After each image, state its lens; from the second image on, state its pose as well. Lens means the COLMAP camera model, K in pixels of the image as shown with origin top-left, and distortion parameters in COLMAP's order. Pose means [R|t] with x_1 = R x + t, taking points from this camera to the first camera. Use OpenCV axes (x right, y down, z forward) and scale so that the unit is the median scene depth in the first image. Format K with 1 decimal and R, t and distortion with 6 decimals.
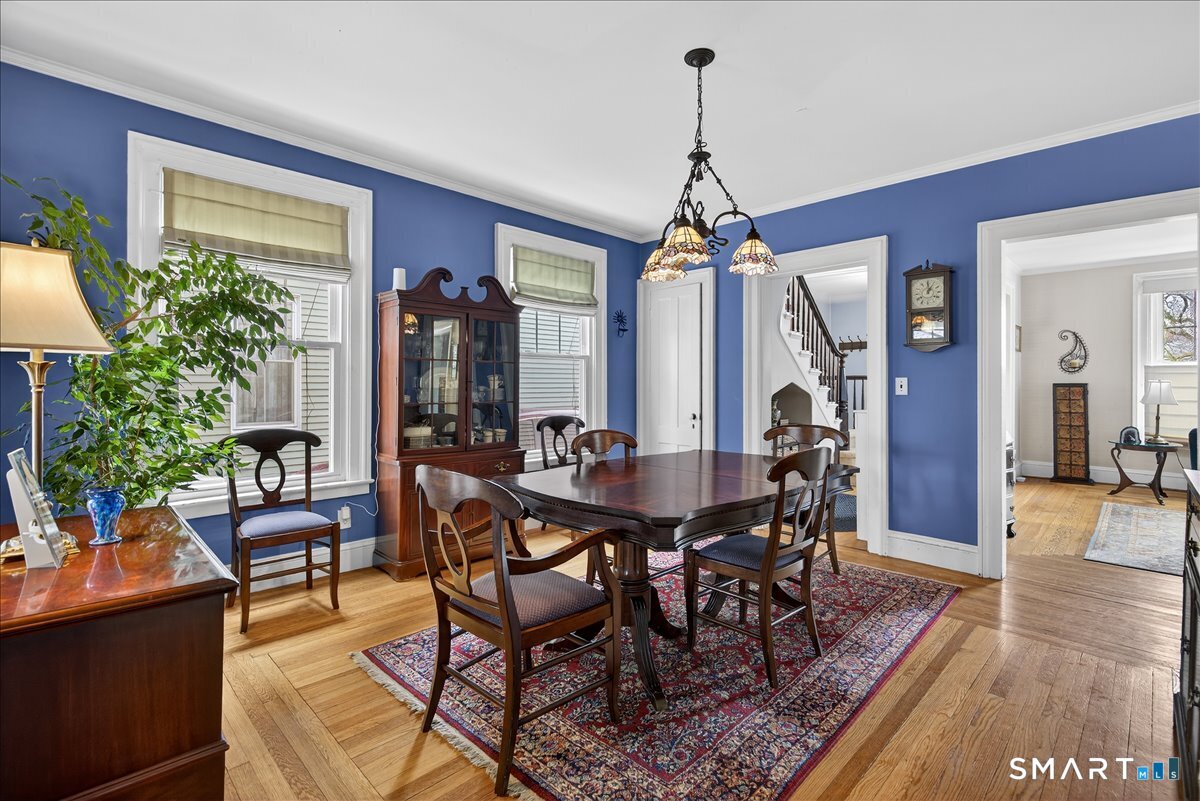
lens RADIAL K [[547.6, 0, 605.6], [0, 547.6, 388.3], [0, 0, 1]] dist [0.004156, -0.001901]
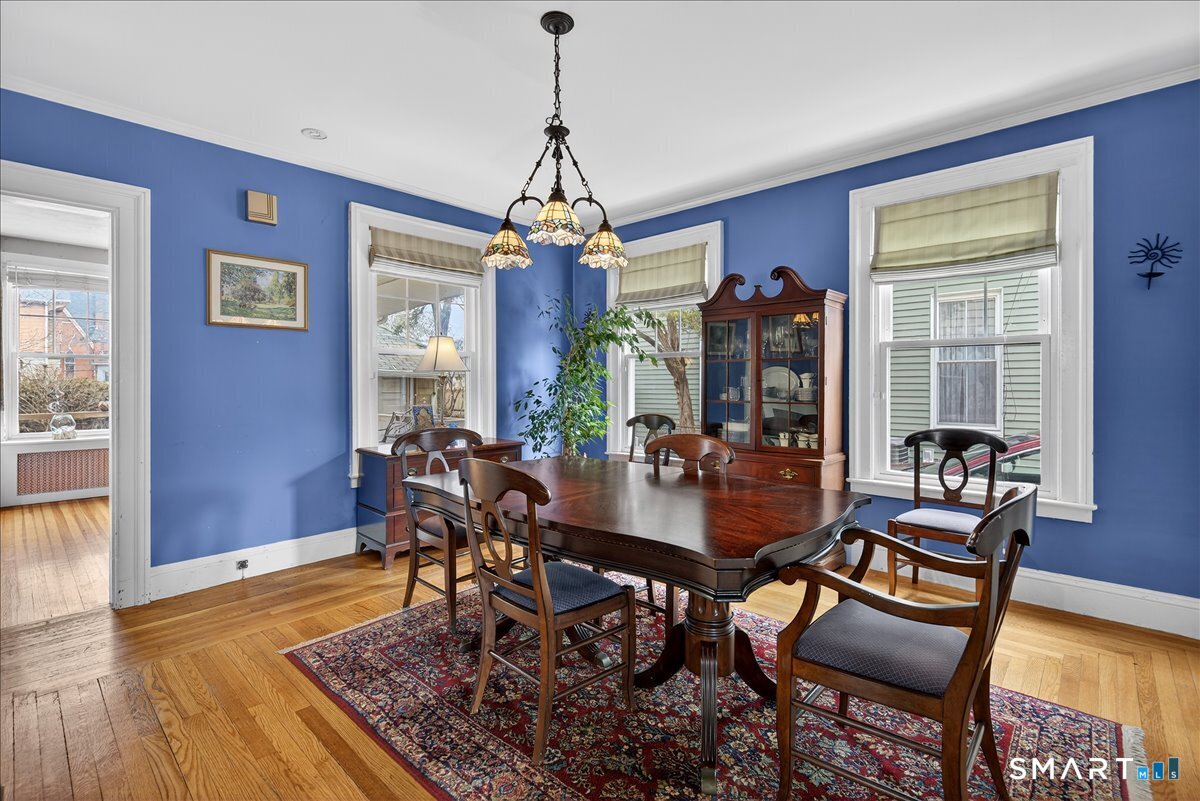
lens RADIAL K [[547.6, 0, 623.5], [0, 547.6, 387.2], [0, 0, 1]] dist [0.004156, -0.001901]
pose [[0.054875, 0.008276, -0.998459, 0.539812], [-0.007565, 0.999940, 0.007872, -0.004366], [0.998465, 0.007121, 0.054934, 0.522645]]
